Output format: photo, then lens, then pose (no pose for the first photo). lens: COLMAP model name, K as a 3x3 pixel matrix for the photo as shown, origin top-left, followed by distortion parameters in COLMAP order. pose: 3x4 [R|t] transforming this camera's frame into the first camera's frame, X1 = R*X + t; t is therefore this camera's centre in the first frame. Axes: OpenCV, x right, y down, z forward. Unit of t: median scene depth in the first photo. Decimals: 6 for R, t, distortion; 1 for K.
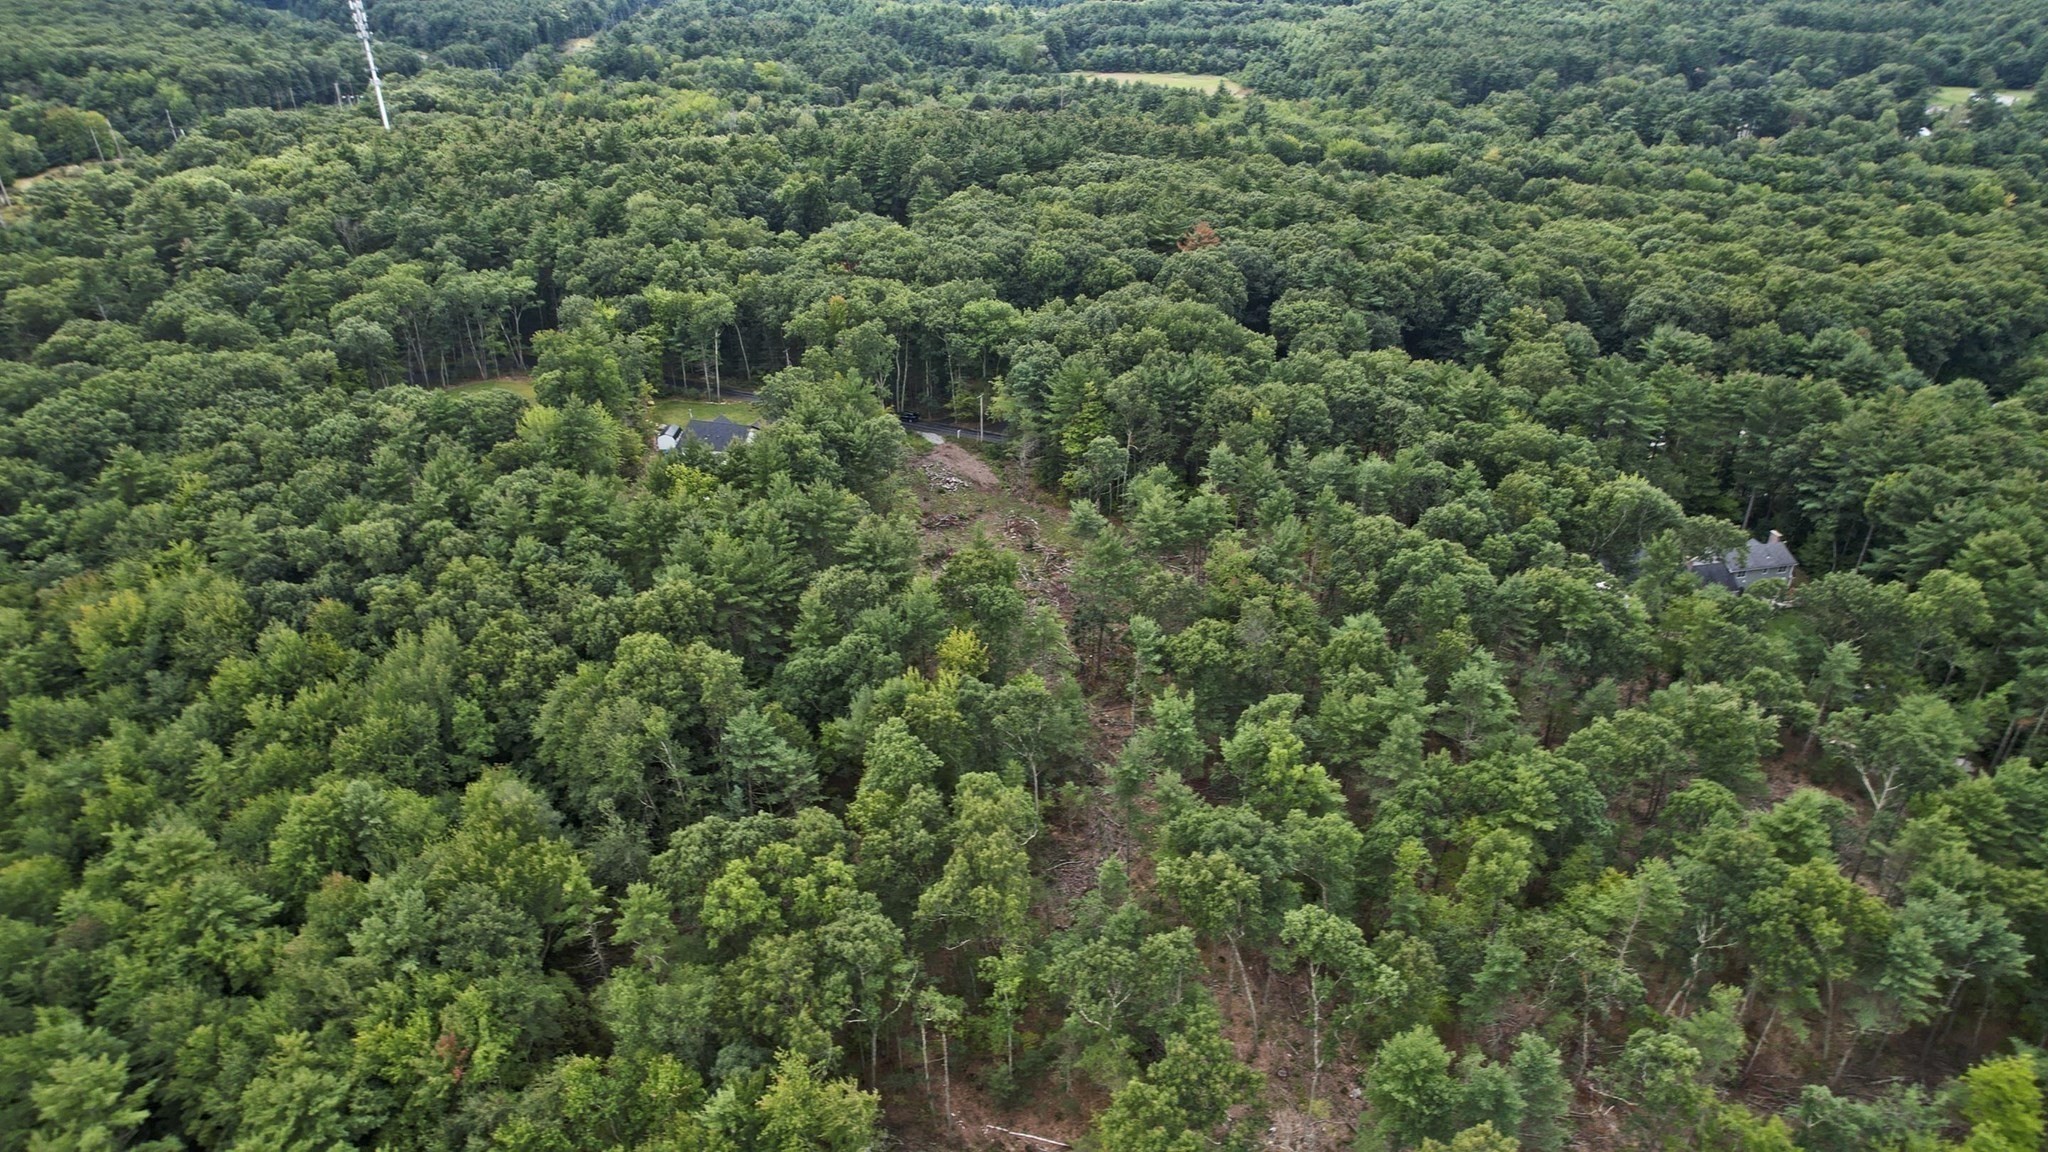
lens RADIAL K [[1306.5, 0, 1016.7], [0, 1306.5, 587.4], [0, 0, 1]] dist [-0.080462, 0.074168]
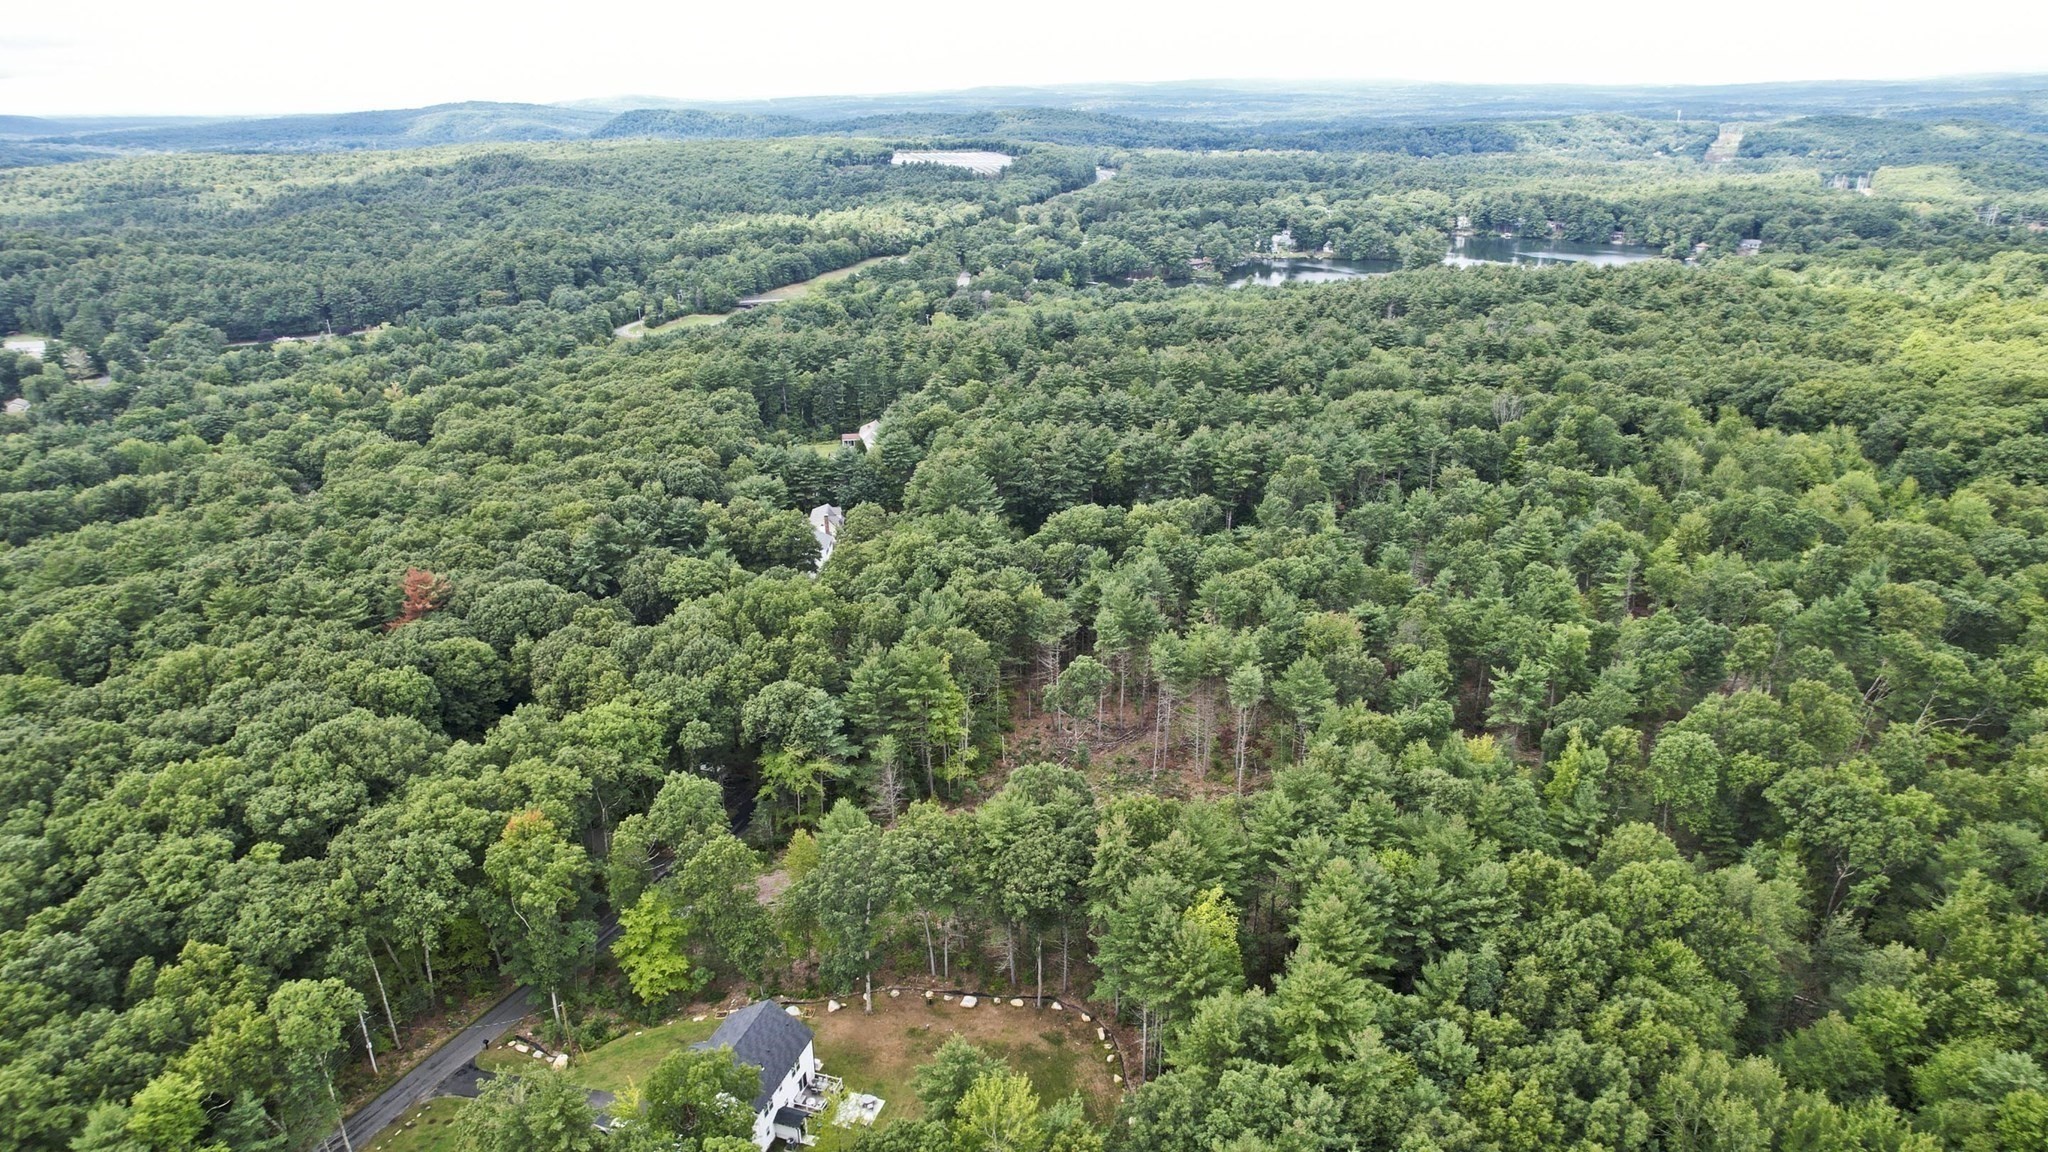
lens RADIAL K [[1306.5, 0, 1015.1], [0, 1306.5, 583.5], [0, 0, 1]] dist [-0.080462, 0.074168]
pose [[0.038548, -0.355307, 0.933955, -0.806532], [0.514897, 0.808078, 0.286167, -0.459215], [-0.856385, 0.469859, 0.214096, 0.813503]]
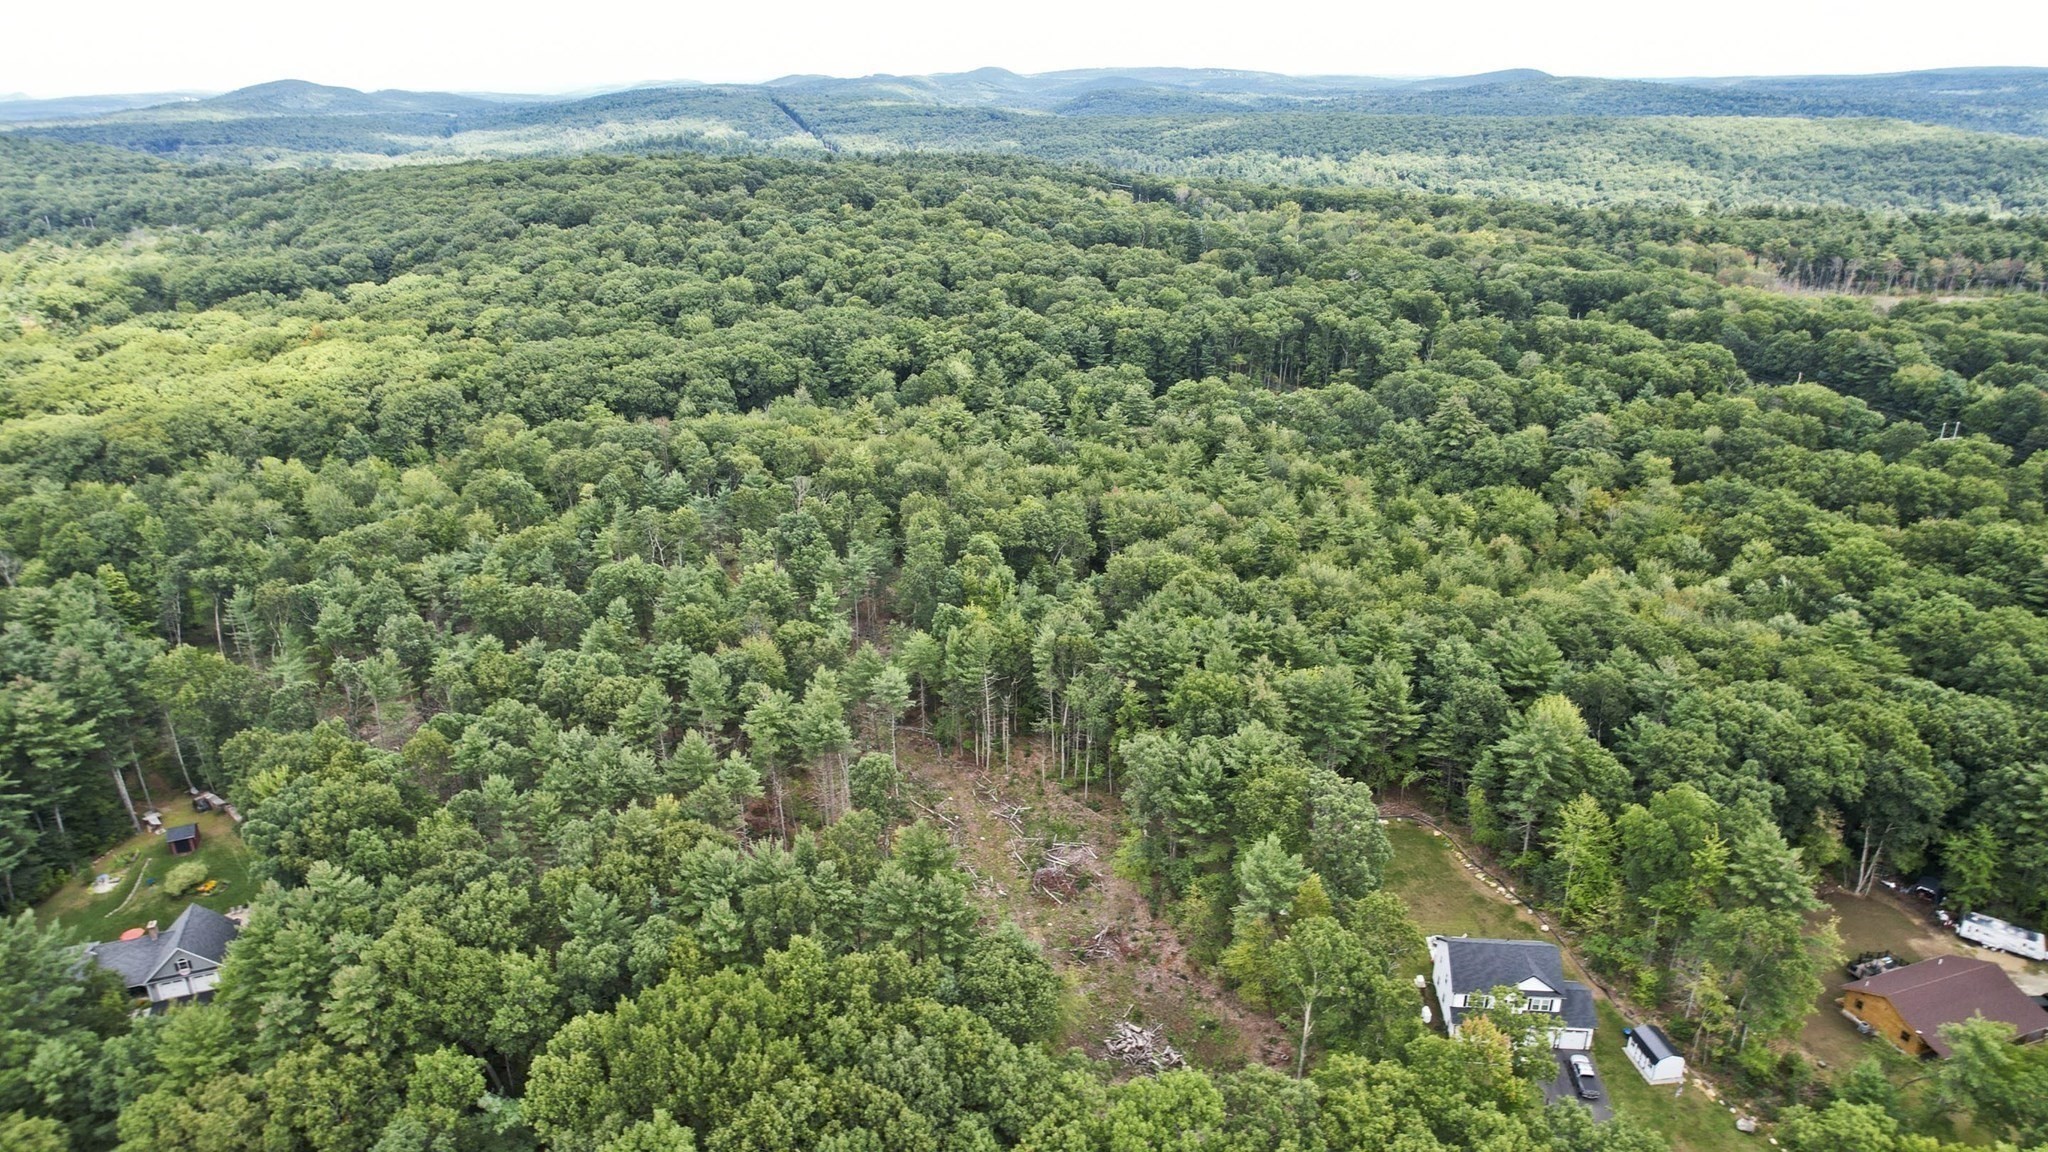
lens RADIAL K [[1306.5, 0, 1011.2], [0, 1306.5, 584.2], [0, 0, 1]] dist [-0.080462, 0.074168]
pose [[-0.985437, 0.080687, -0.149675, 0.099102], [-0.067458, 0.622495, 0.779711, -0.833606], [0.156085, 0.778453, -0.607987, 1.431915]]
